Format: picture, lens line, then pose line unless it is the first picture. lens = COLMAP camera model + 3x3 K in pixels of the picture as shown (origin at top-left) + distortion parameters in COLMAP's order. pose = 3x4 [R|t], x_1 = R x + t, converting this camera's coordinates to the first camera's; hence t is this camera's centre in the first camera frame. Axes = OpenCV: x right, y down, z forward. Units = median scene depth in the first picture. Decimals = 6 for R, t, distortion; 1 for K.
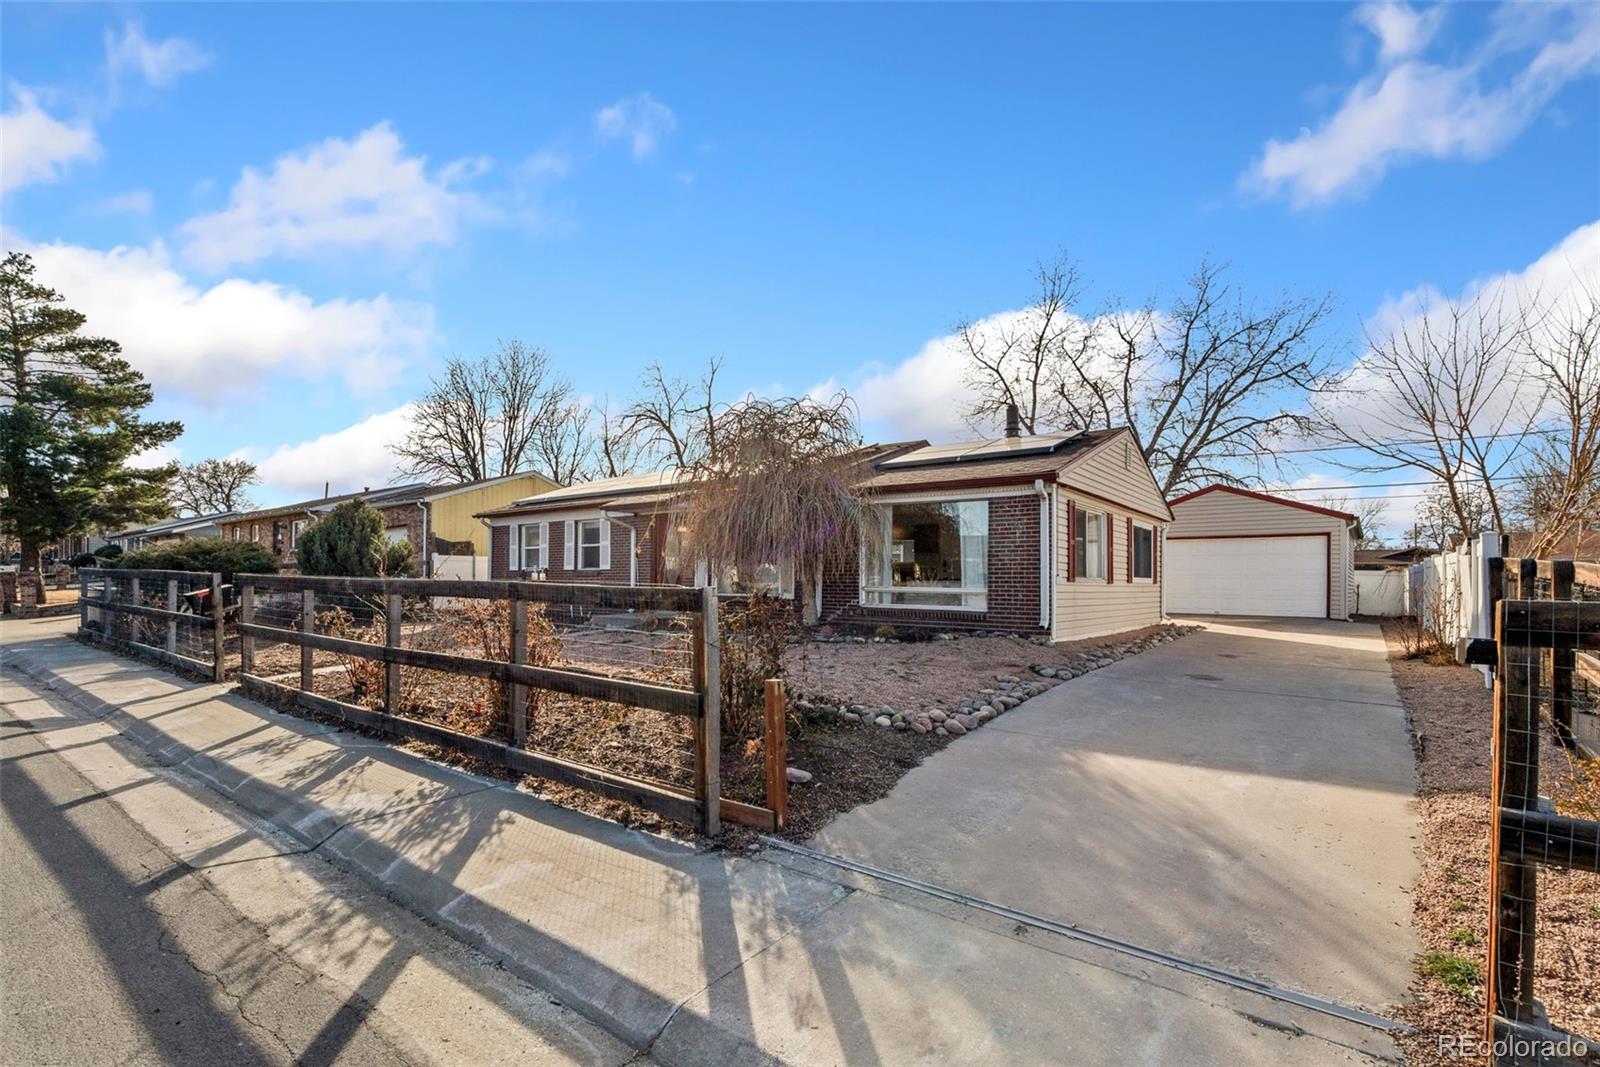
lens RADIAL K [[714.0, 0, 802.9], [0, 714.0, 552.2], [0, 0, 1]] dist [-0.000753, -0.000325]
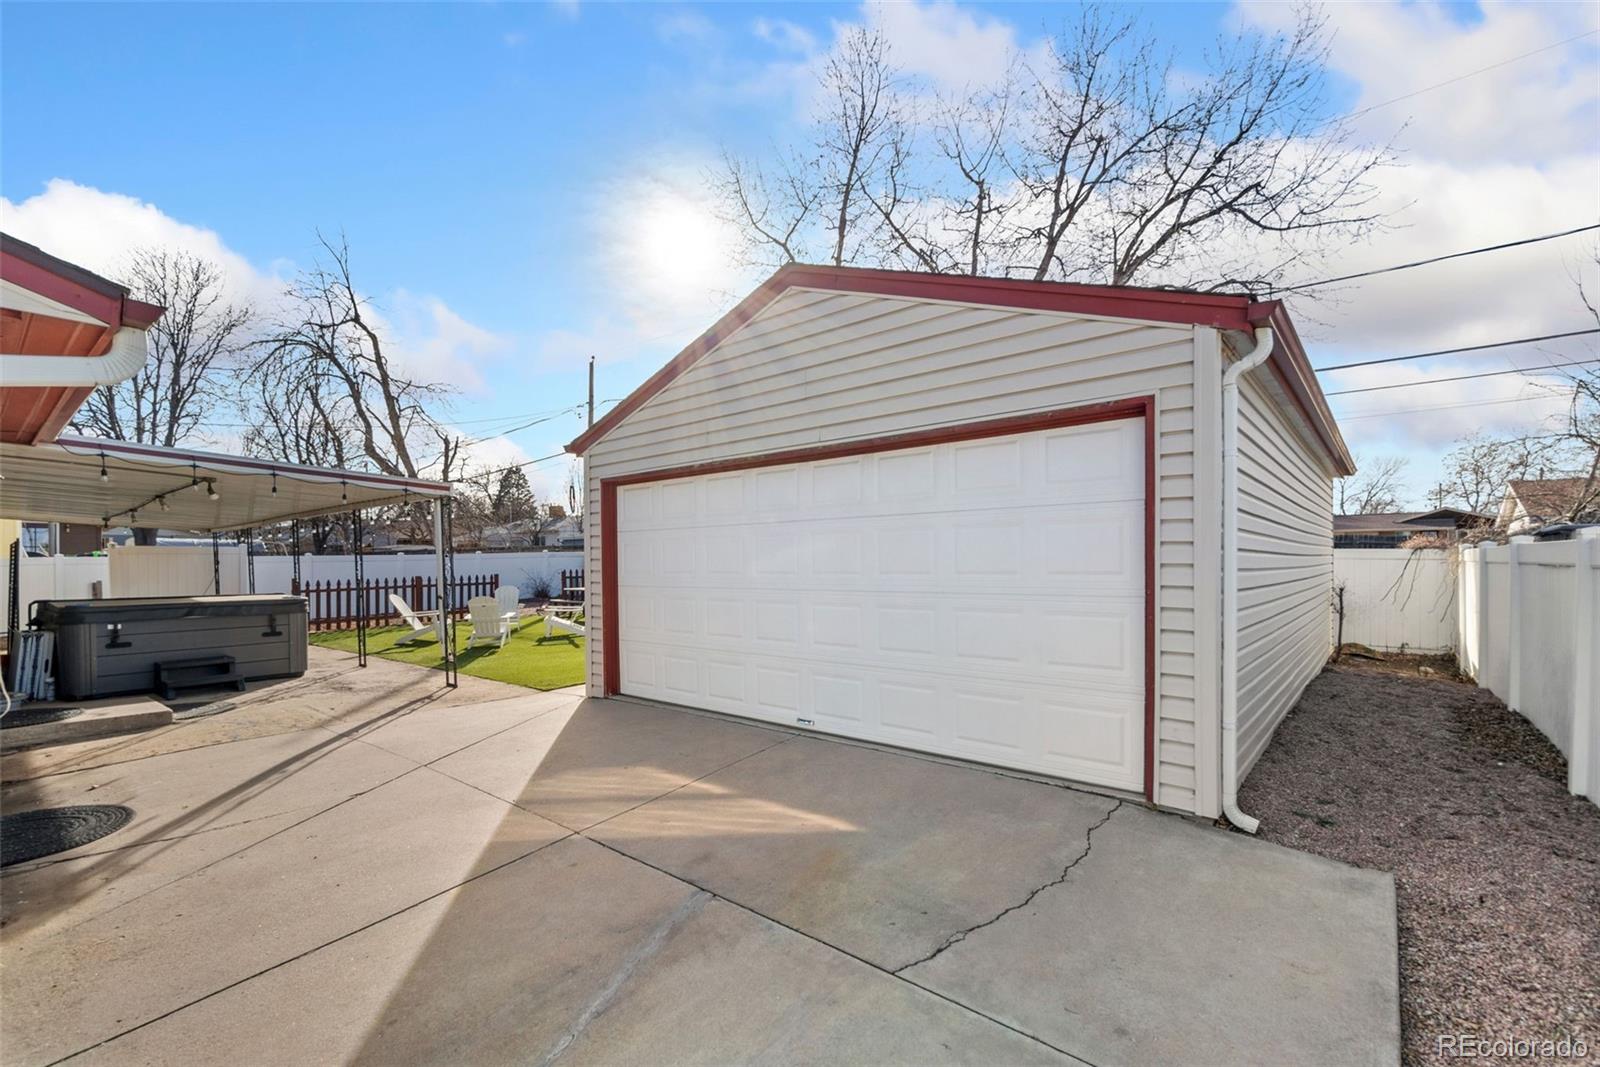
lens RADIAL K [[681.9, 0, 801.4], [0, 681.9, 548.2], [0, 0, 1]] dist [-0.001213, -0.000119]
pose [[0.998951, -0.022168, -0.040072, 0.338758], [0.023163, 0.999430, 0.024542, 0.005461], [0.039505, -0.025444, 0.998895, 0.417848]]
